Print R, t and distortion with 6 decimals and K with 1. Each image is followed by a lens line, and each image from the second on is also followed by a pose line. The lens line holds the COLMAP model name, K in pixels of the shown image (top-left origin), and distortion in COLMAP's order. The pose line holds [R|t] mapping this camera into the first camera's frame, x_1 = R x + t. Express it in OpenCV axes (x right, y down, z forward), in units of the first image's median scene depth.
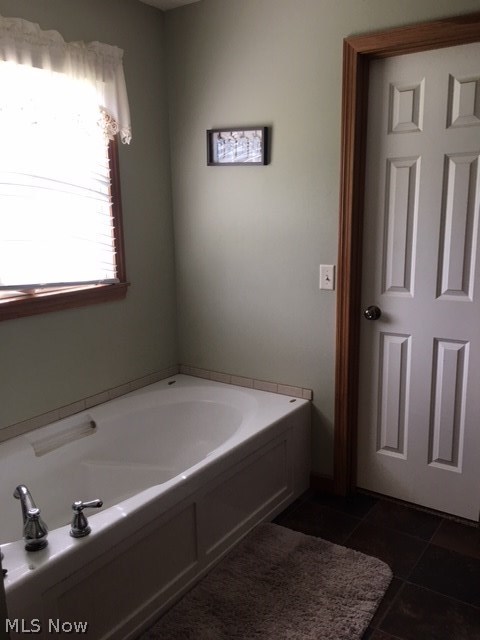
lens RADIAL K [[547.9, 0, 240.0], [0, 547.9, 321.4], [0, 0, 1]] dist [0.060134, -0.063164]
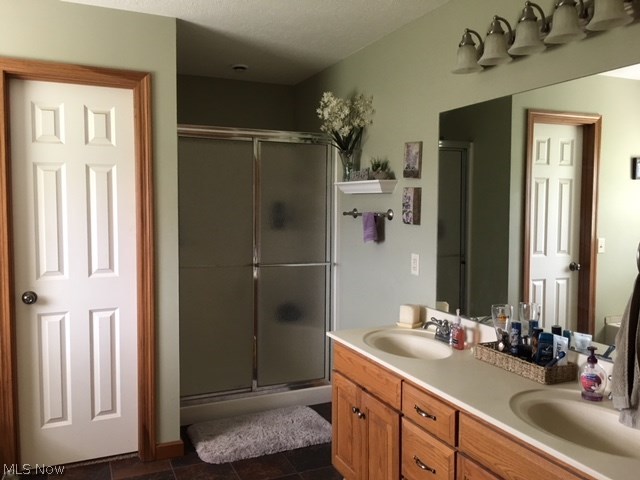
lens RADIAL K [[547.9, 0, 319.8], [0, 547.9, 239.4], [0, 0, 1]] dist [0.060134, -0.063164]
pose [[0.507545, -0.031055, 0.861065, -0.436651], [0.165362, 0.984284, -0.061972, 0.036220], [-0.845608, 0.173841, 0.504704, -0.068622]]
